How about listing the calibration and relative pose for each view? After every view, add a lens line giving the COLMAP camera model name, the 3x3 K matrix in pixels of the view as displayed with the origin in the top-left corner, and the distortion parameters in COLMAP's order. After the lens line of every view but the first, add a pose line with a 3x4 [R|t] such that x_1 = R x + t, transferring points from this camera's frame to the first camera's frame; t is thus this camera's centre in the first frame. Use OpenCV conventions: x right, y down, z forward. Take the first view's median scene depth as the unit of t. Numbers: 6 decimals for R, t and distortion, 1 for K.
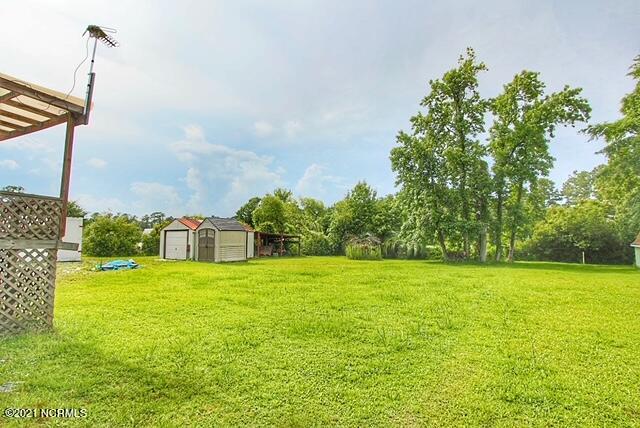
lens RADIAL K [[330.7, 0, 321.6], [0, 330.7, 212.7], [0, 0, 1]] dist [-0.017994, 0.004105]
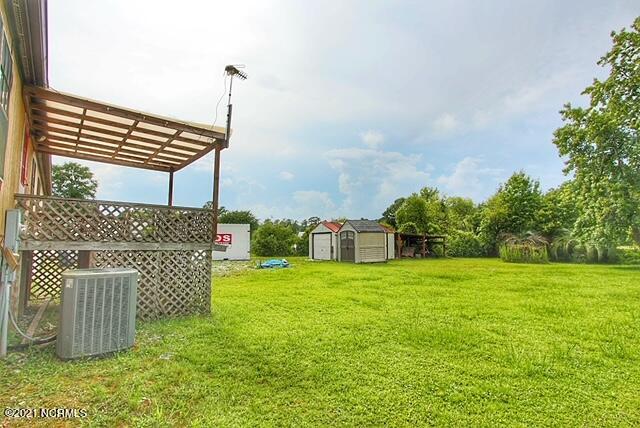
lens RADIAL K [[330.7, 0, 321.3], [0, 330.7, 216.5], [0, 0, 1]] dist [-0.017994, 0.004105]
pose [[0.902118, -0.040339, -0.429599, 0.034794], [0.044030, 0.999029, -0.001348, 0.000406], [0.429236, -0.017699, 0.903019, 0.013518]]
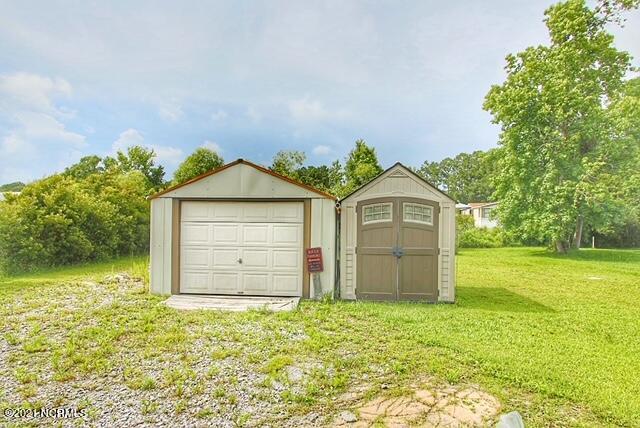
lens RADIAL K [[330.7, 0, 319.6], [0, 330.7, 216.8], [0, 0, 1]] dist [-0.017994, 0.004105]
pose [[0.877786, 0.013358, 0.478866, -0.590297], [-0.052471, 0.996278, 0.068390, 0.051158], [-0.476170, -0.085158, 0.875220, 0.794828]]
